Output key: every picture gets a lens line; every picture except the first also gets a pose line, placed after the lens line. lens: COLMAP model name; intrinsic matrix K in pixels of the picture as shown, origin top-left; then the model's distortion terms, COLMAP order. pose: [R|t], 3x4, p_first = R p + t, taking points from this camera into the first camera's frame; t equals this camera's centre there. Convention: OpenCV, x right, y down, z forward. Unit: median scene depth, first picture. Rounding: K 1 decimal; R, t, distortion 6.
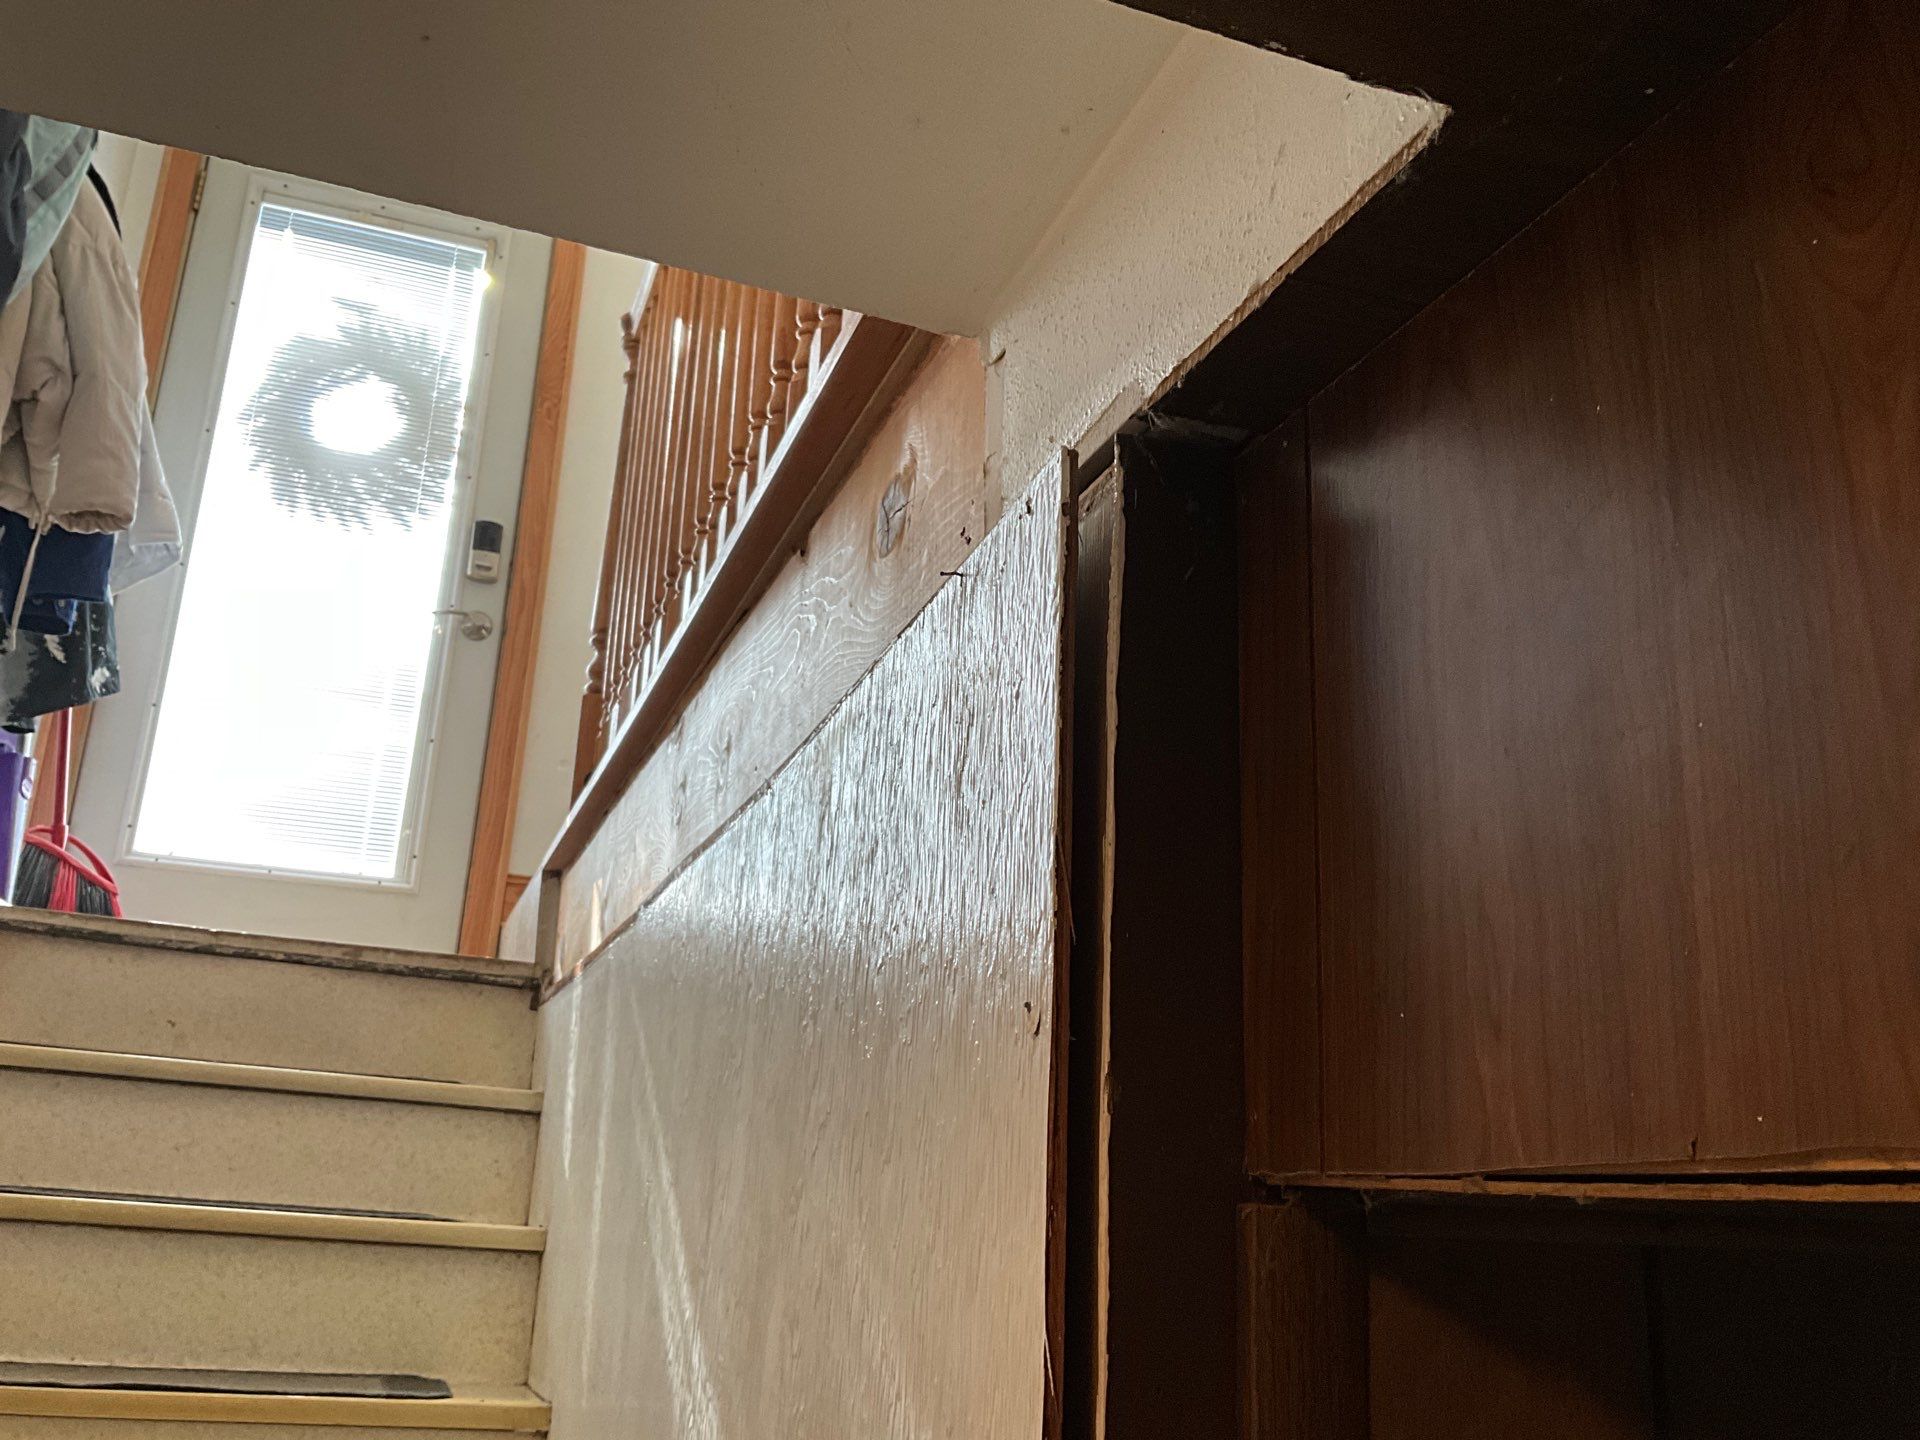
lens RADIAL K [[1611.7, 0, 958.4], [0, 1611.7, 721.8], [0, 0, 1]] dist [0.051913, -0.114785]
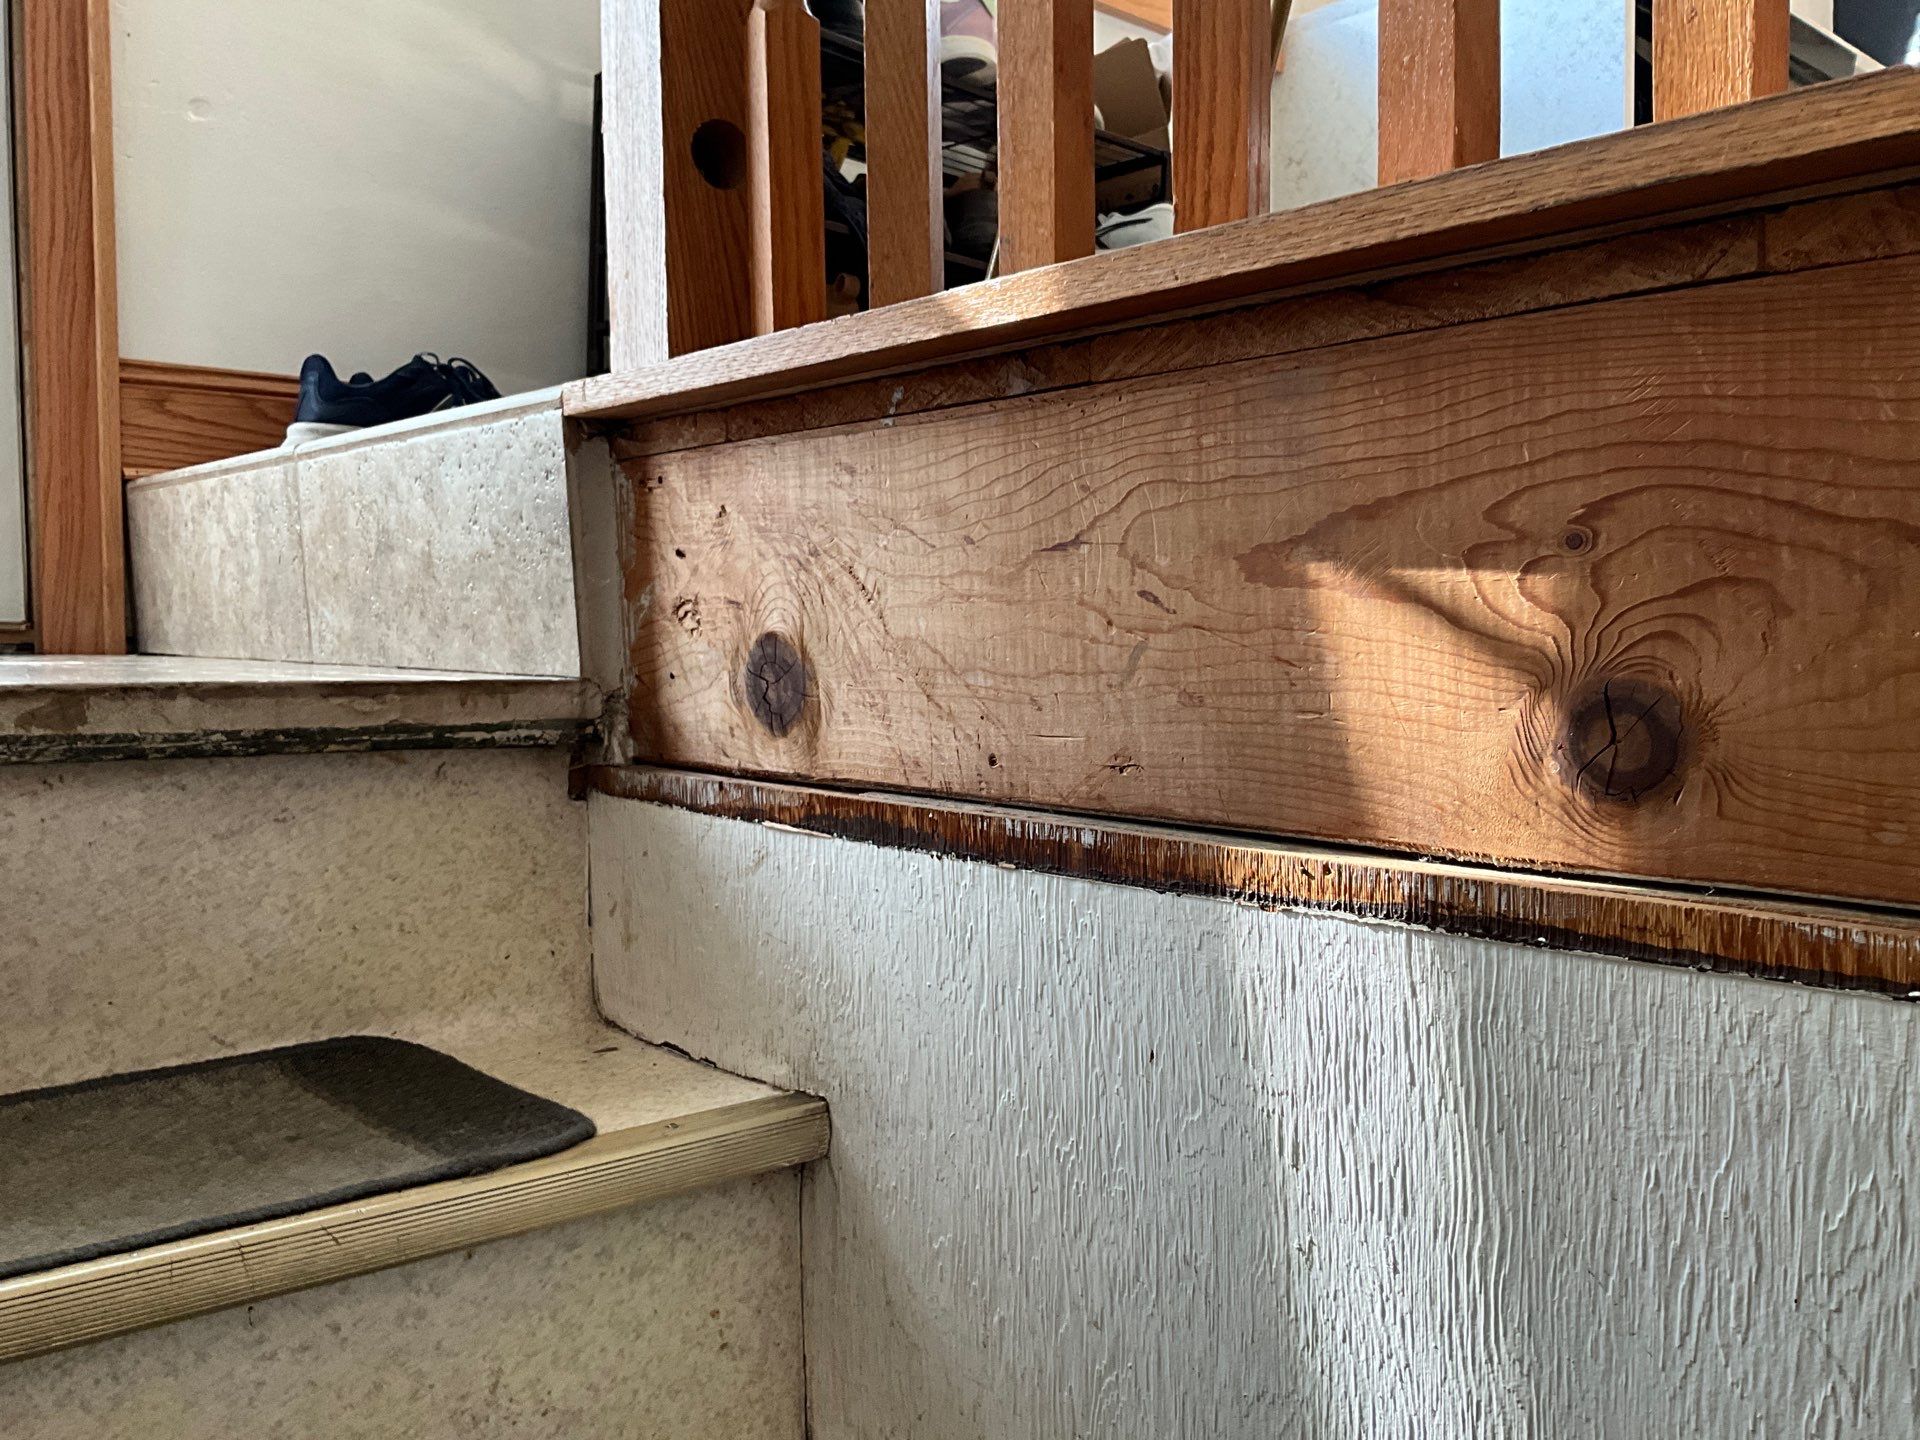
lens RADIAL K [[1611.7, 0, 960.4], [0, 1611.7, 723.6], [0, 0, 1]] dist [0.051913, -0.114785]
pose [[0.926296, -0.077336, 0.368775, -0.320115], [-0.055399, 0.940122, 0.336307, 0.032130], [-0.372702, -0.331949, 0.866546, 0.655742]]
